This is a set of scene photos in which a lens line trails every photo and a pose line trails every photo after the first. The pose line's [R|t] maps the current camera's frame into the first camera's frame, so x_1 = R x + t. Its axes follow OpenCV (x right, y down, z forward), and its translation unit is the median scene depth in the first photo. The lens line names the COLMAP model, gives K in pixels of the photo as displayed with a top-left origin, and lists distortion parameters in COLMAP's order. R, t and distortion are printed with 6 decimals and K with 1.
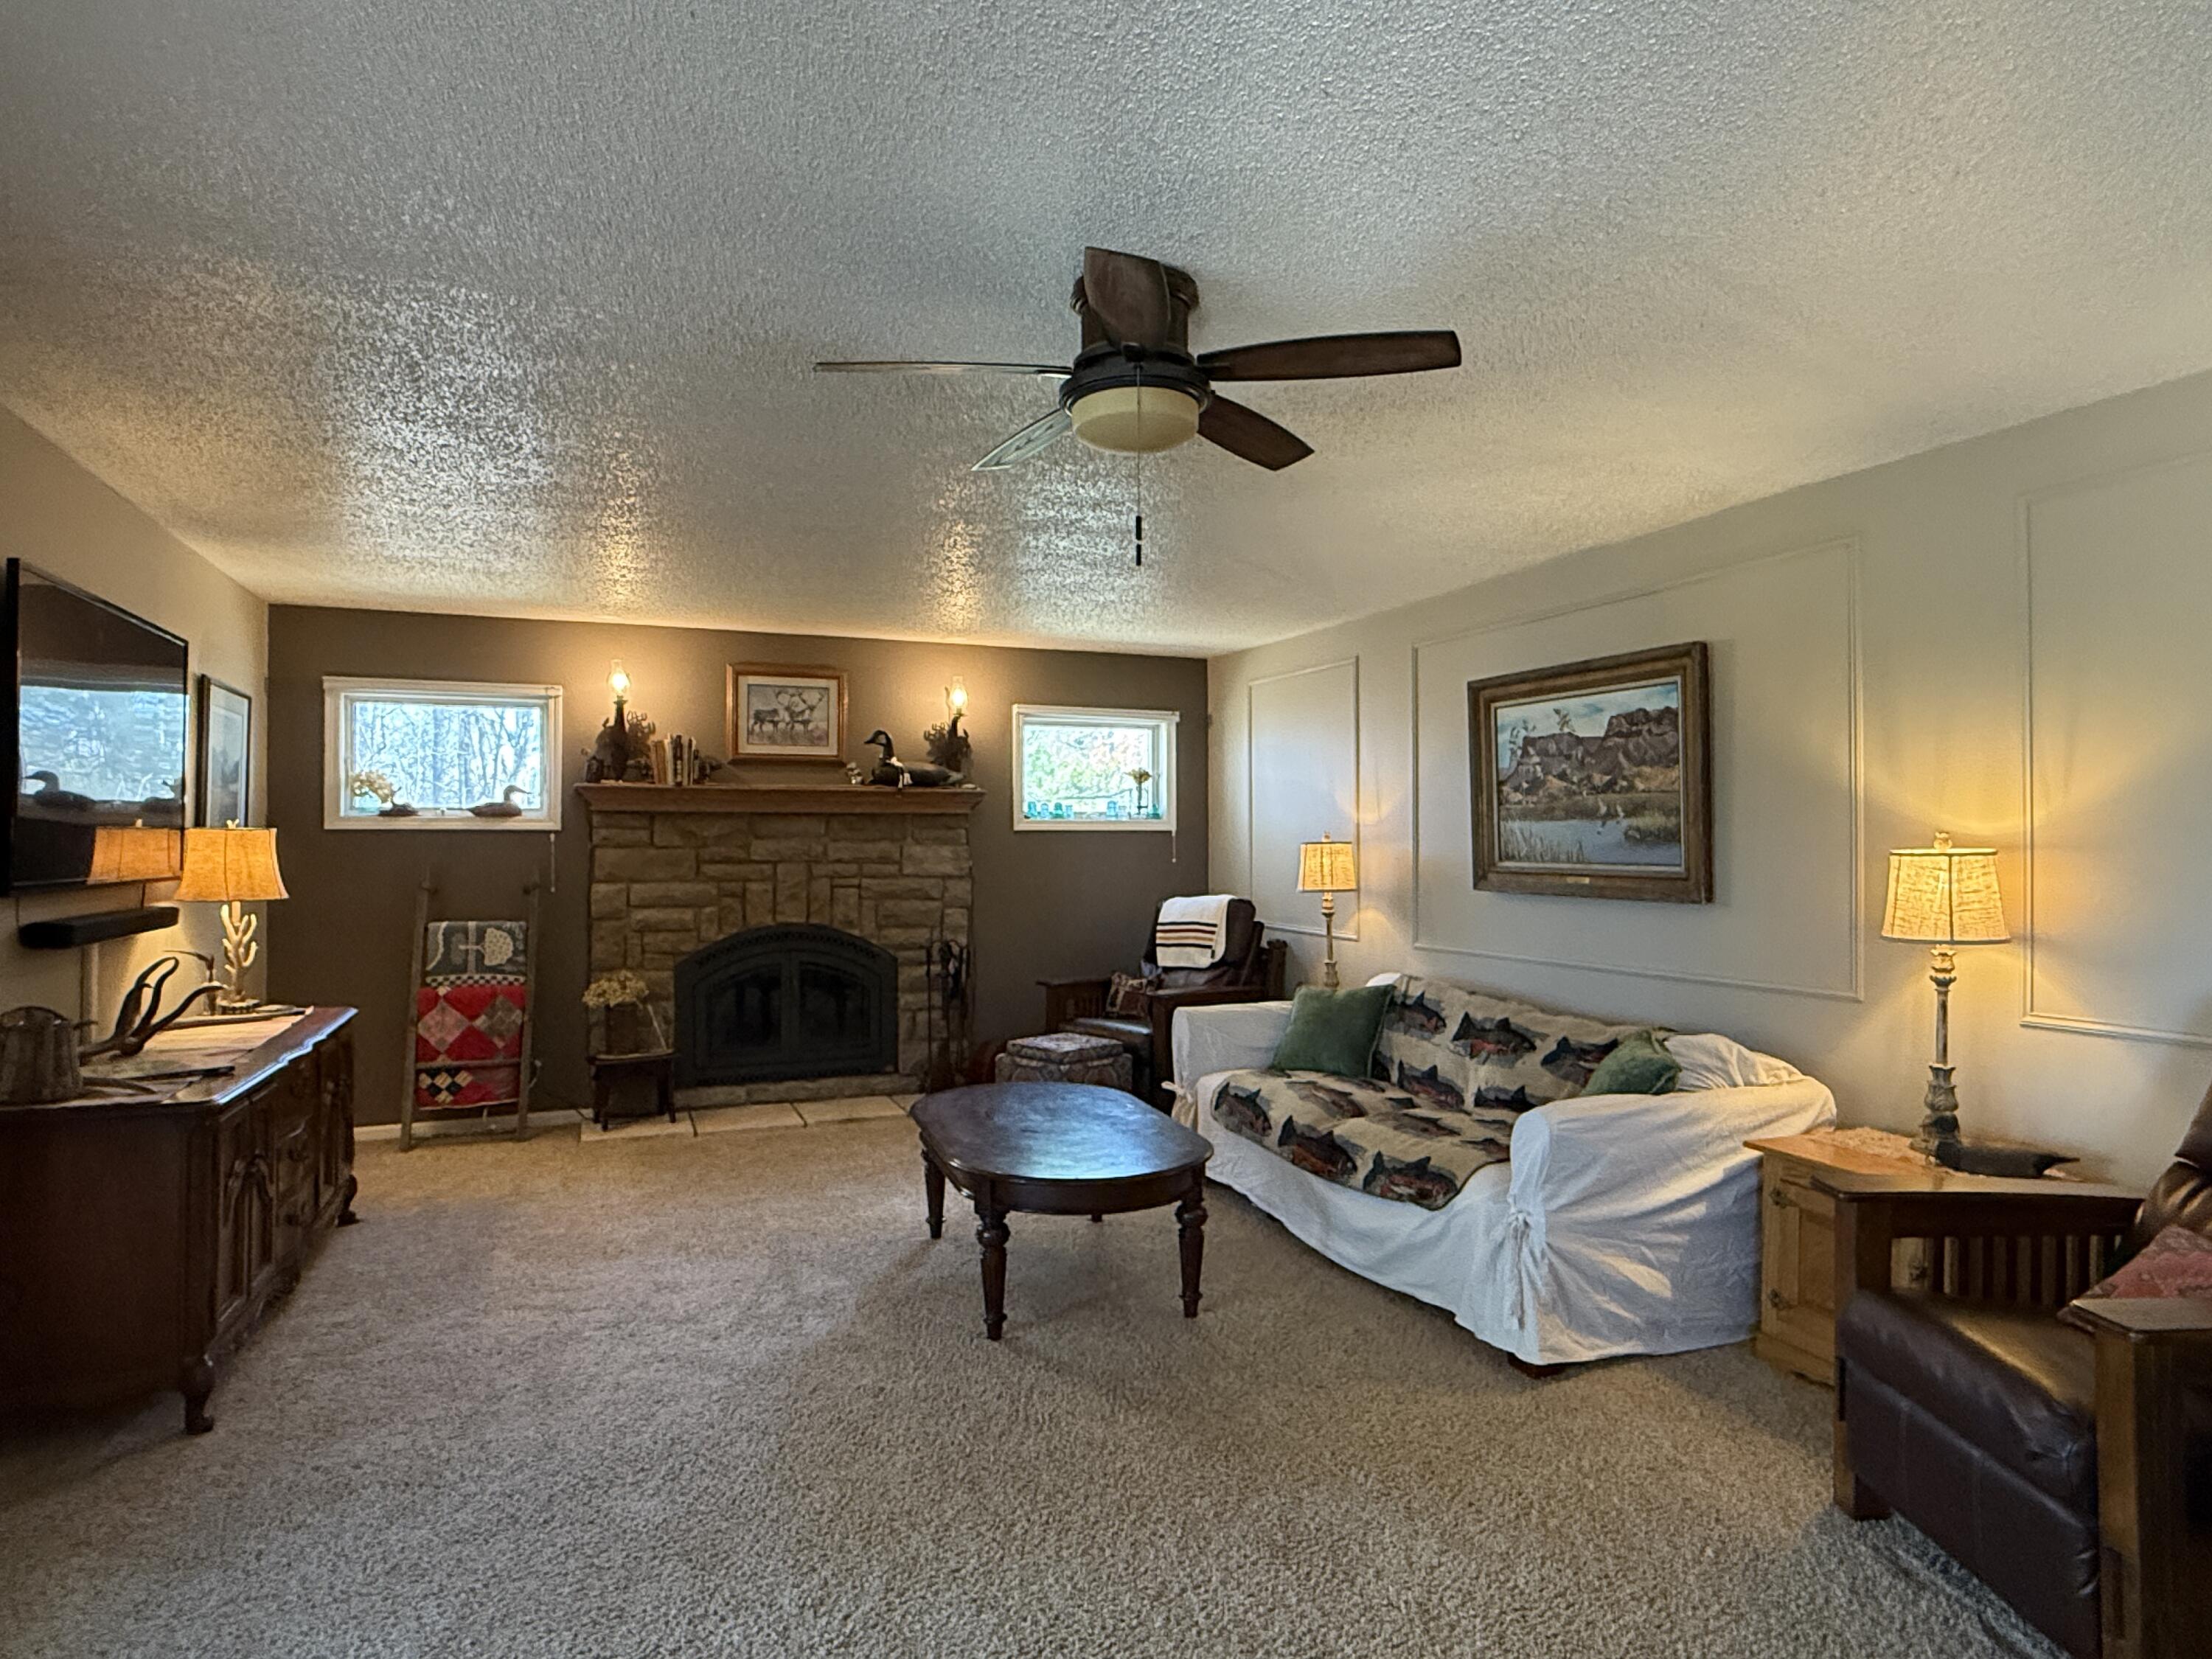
lens RADIAL K [[1275.5, 0, 1106.0], [0, 1275.5, 829.5], [0, 0, 1]] dist [0.000955, -0.000014]
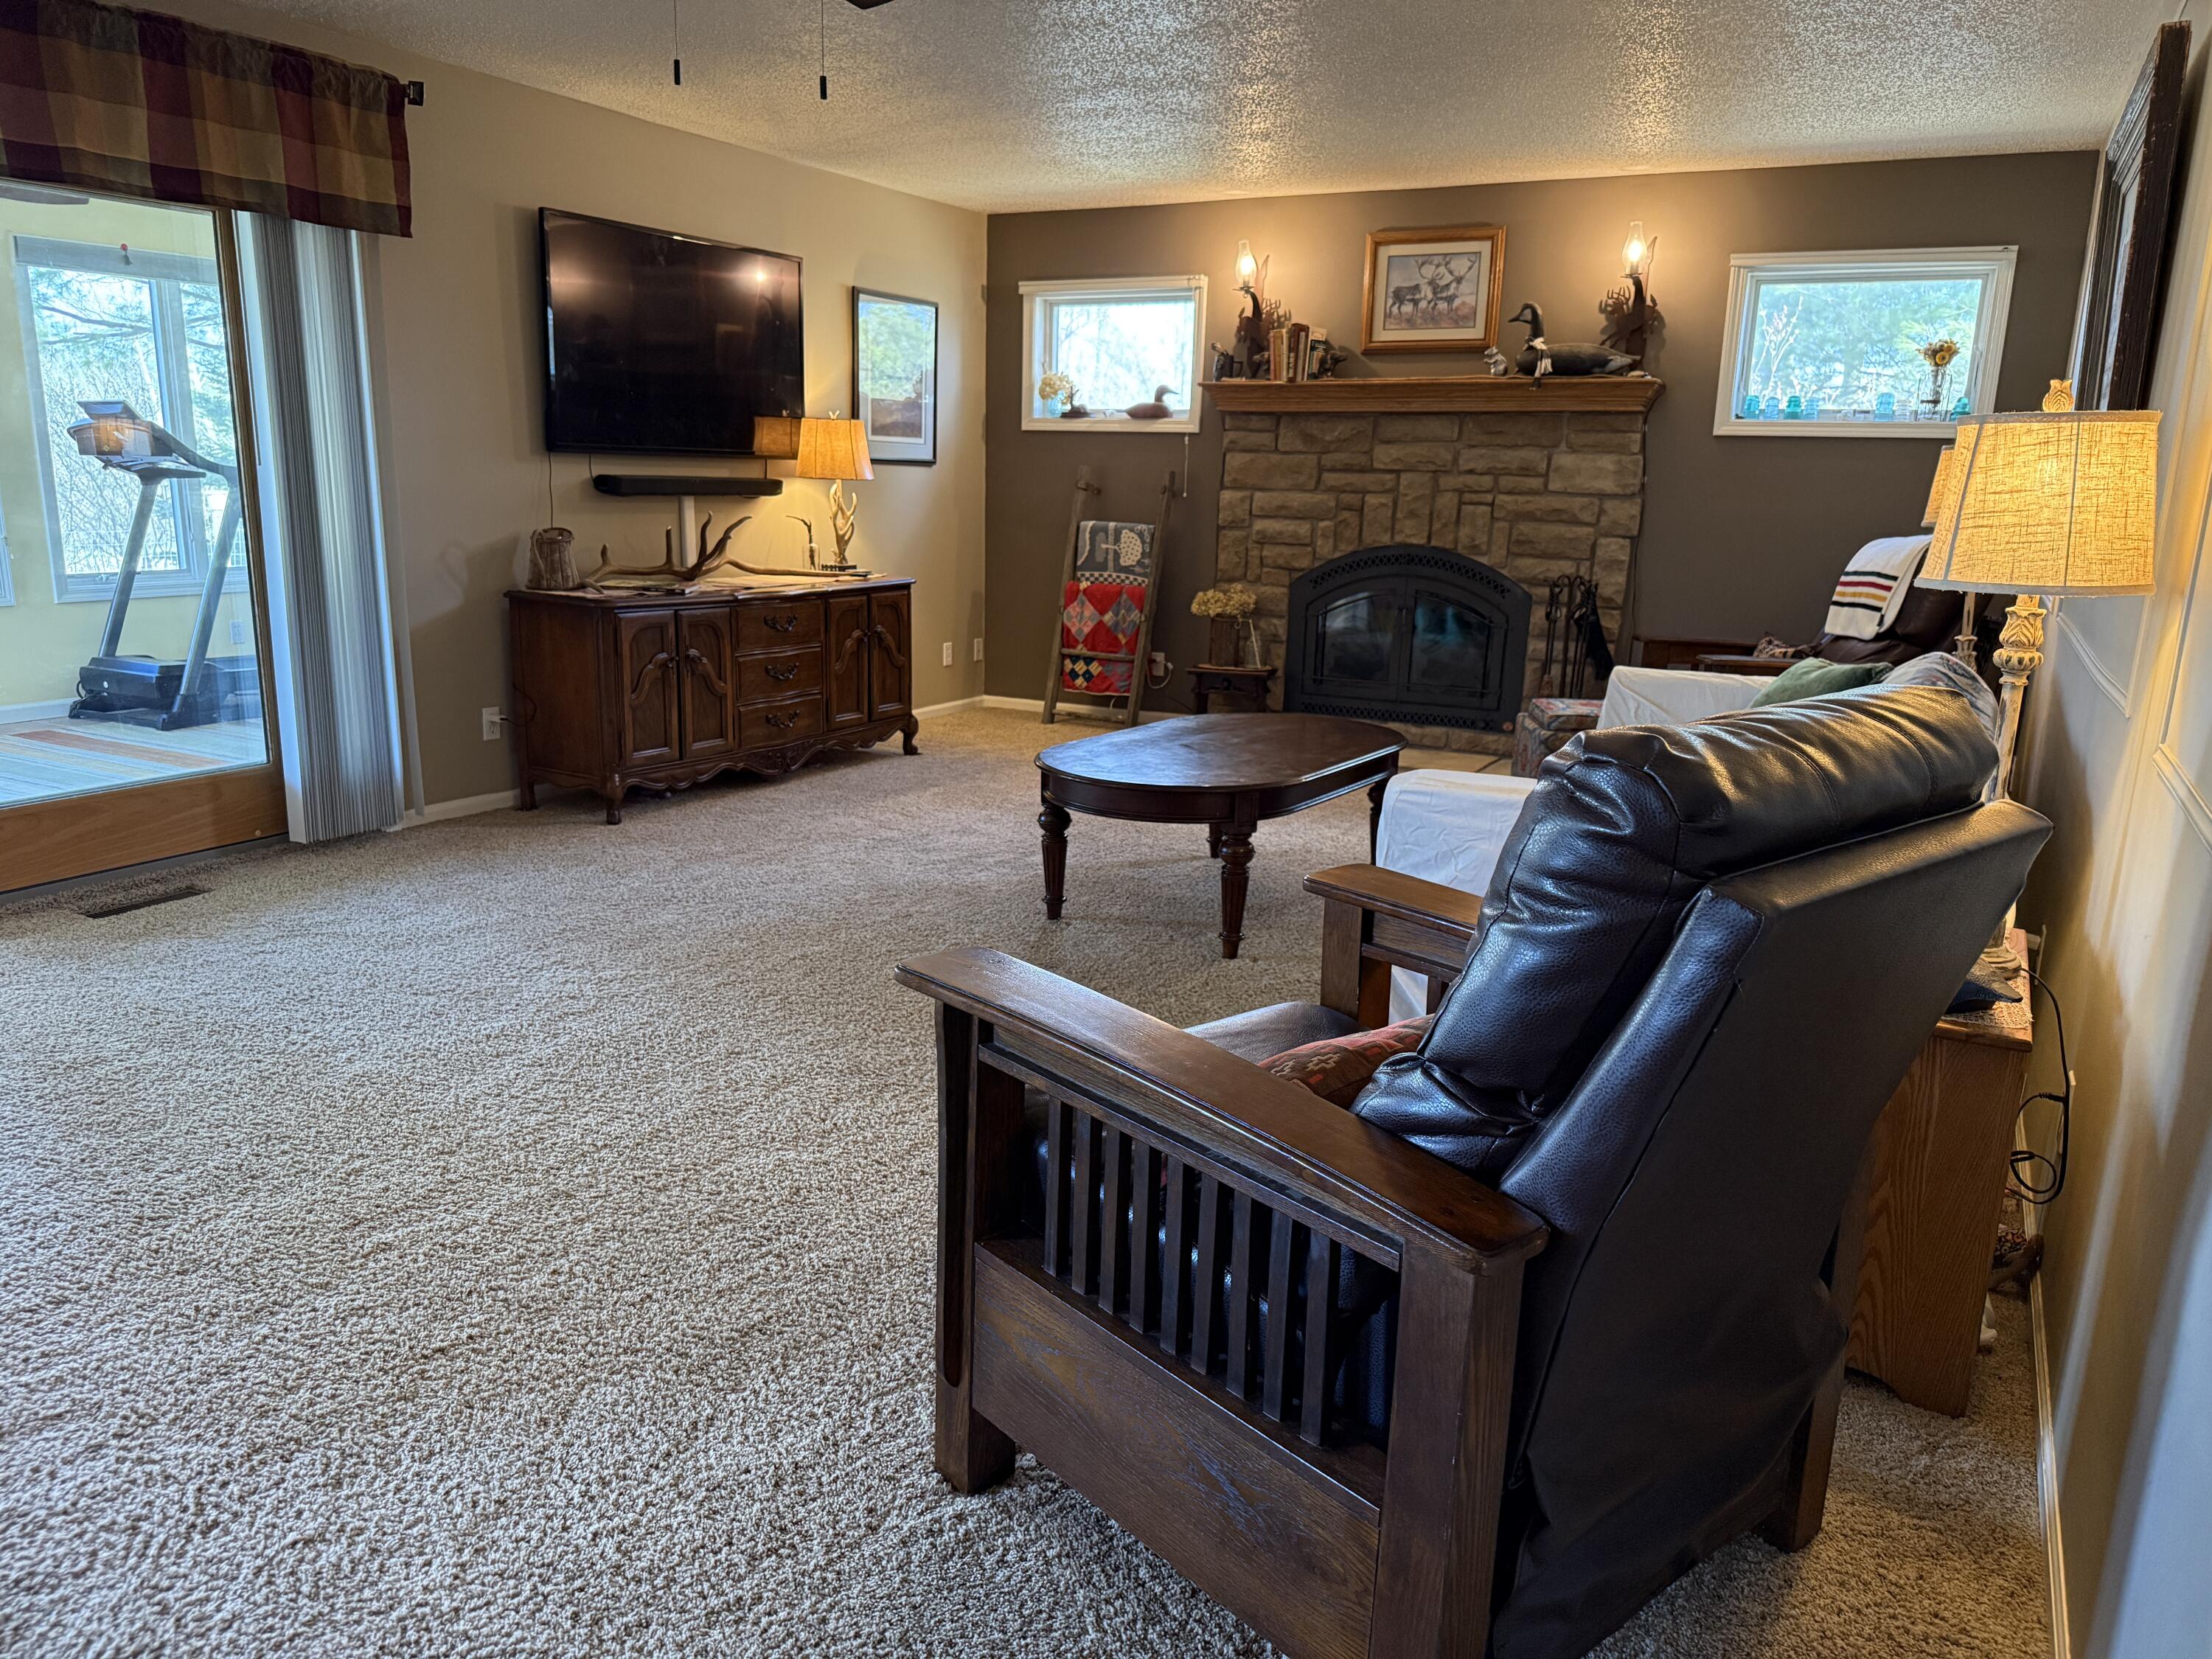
lens RADIAL K [[1564.9, 0, 1106.0], [0, 1564.9, 829.5], [0, 0, 1]] dist [0.214371, -0.492044]
pose [[0.633184, 0.189110, -0.750544, 0.488999], [-0.020333, 0.973422, 0.228114, 0.020601], [0.773735, -0.129177, 0.620200, 0.139620]]
